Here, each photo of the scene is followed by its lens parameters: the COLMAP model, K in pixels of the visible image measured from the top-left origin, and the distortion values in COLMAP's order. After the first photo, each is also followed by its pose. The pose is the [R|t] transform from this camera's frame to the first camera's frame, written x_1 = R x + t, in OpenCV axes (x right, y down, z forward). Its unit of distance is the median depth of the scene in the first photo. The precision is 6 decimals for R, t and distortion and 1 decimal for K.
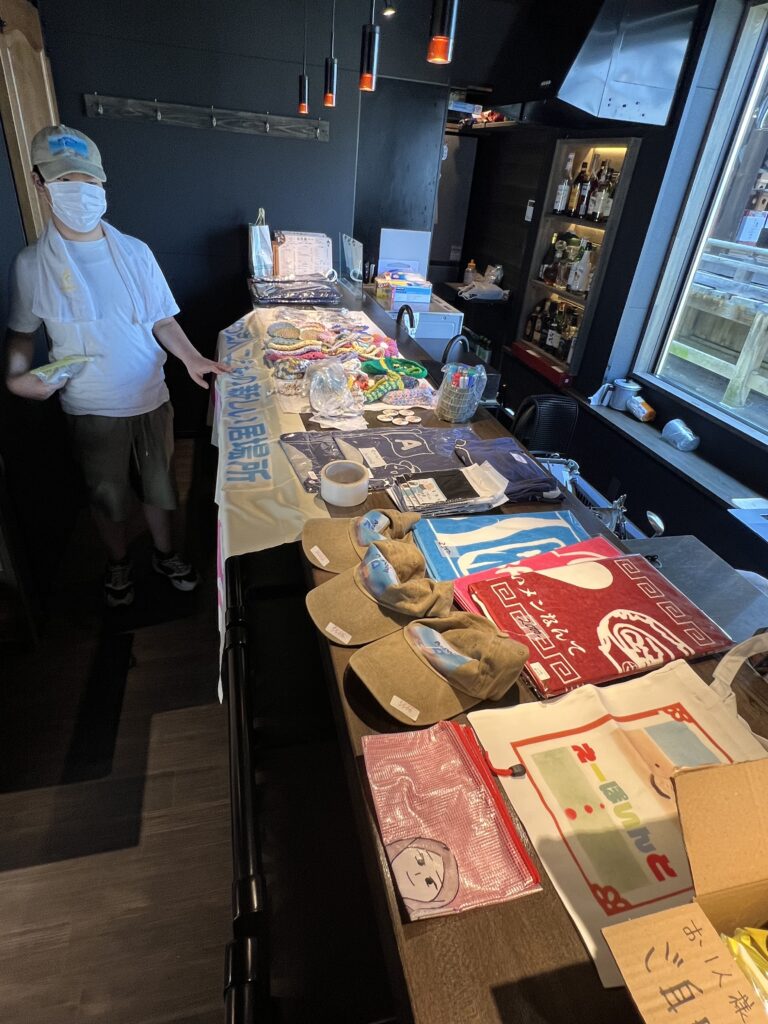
lens RADIAL K [[574.4, 0, 384.0], [0, 574.4, 512.0], [0, 0, 1]] dist [-0.001483, -0.000136]
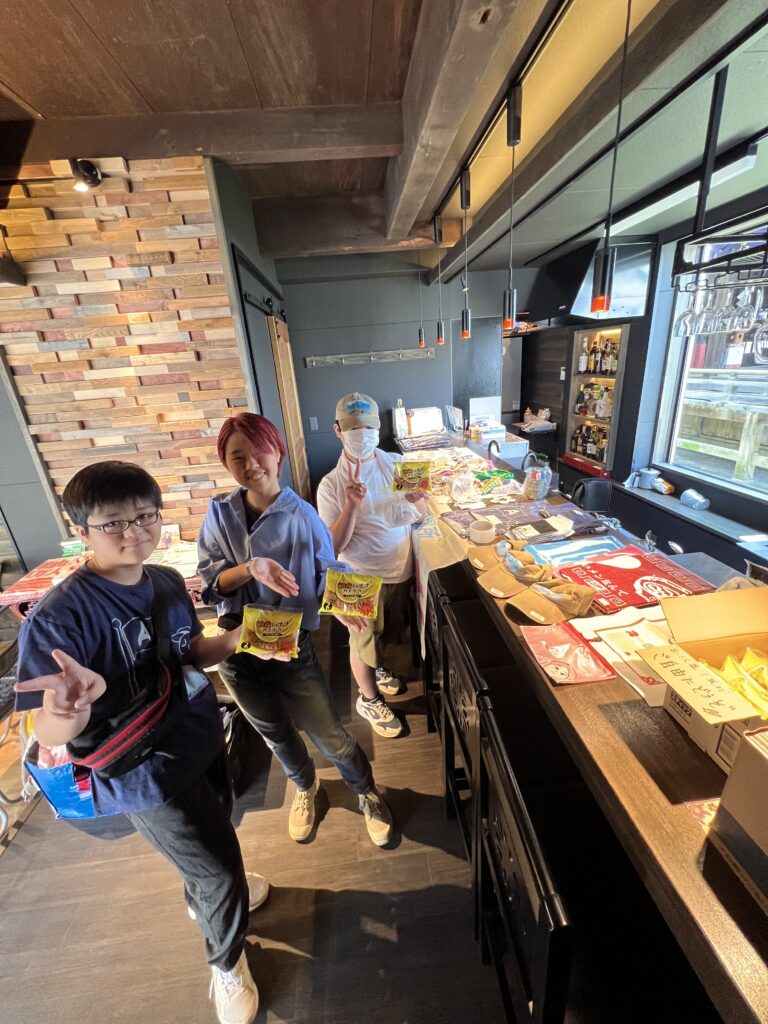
lens RADIAL K [[423.7, 0, 384.0], [0, 423.7, 512.0], [0, 0, 1]] dist [-0.000884, -0.000103]
pose [[0.975940, -0.099407, -0.194059, -0.051590], [0.059380, 0.977558, -0.202126, 0.072108], [0.209796, 0.185739, 0.959941, -0.206392]]
